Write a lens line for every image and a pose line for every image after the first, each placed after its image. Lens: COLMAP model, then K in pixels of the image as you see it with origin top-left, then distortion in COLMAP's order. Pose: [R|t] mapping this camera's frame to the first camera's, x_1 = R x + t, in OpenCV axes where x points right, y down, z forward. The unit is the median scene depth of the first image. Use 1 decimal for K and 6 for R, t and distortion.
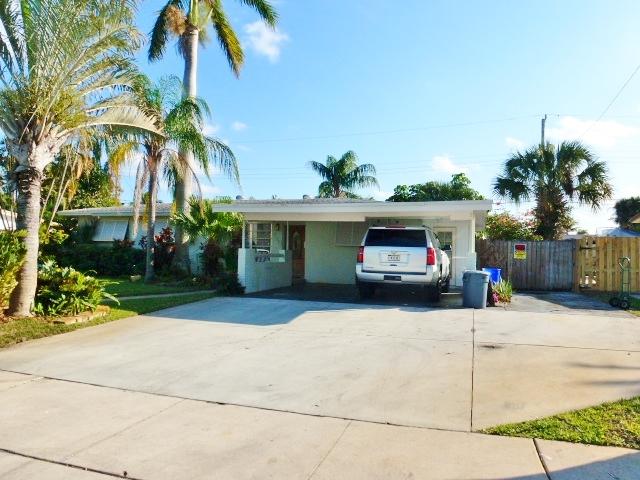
lens RADIAL K [[469.4, 0, 320.0], [0, 469.4, 240.0], [0, 0, 1]] dist [-0.059045, 0.022077]
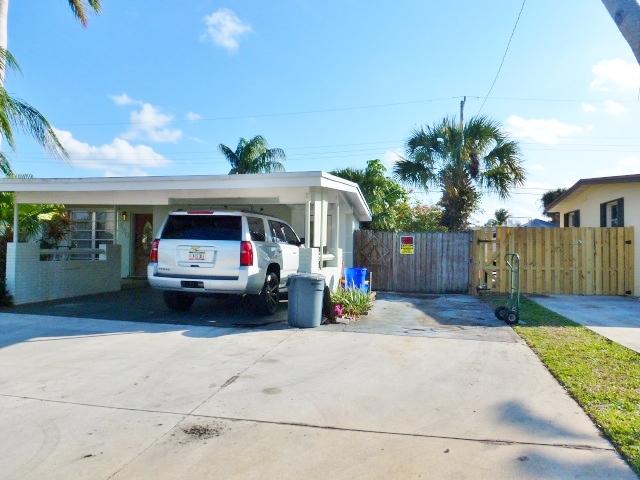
lens RADIAL K [[469.4, 0, 320.0], [0, 469.4, 240.0], [0, 0, 1]] dist [-0.059045, 0.022077]
pose [[0.994242, -0.003470, 0.107104, 0.253674], [0.002043, 0.999908, 0.013431, 0.005500], [-0.107141, -0.013135, 0.994157, 0.269981]]
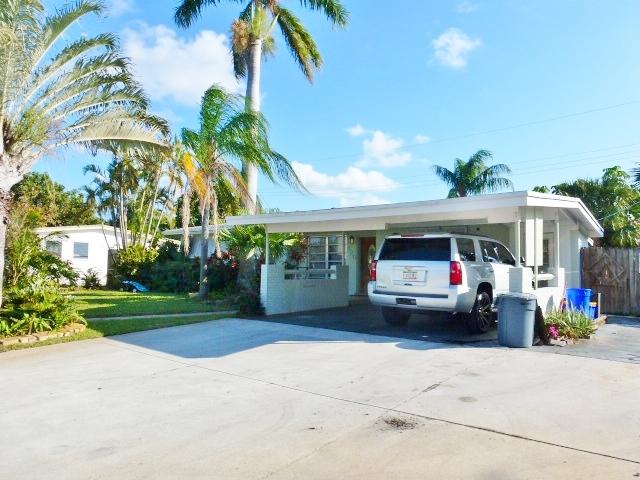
lens RADIAL K [[469.3, 0, 320.0], [0, 469.3, 240.0], [0, 0, 1]] dist [-0.060161, 0.005619]
pose [[0.932387, -0.030522, -0.360171, 0.284352], [0.019522, 0.999226, -0.034142, 0.003762], [0.360935, 0.024802, 0.932261, 0.218446]]
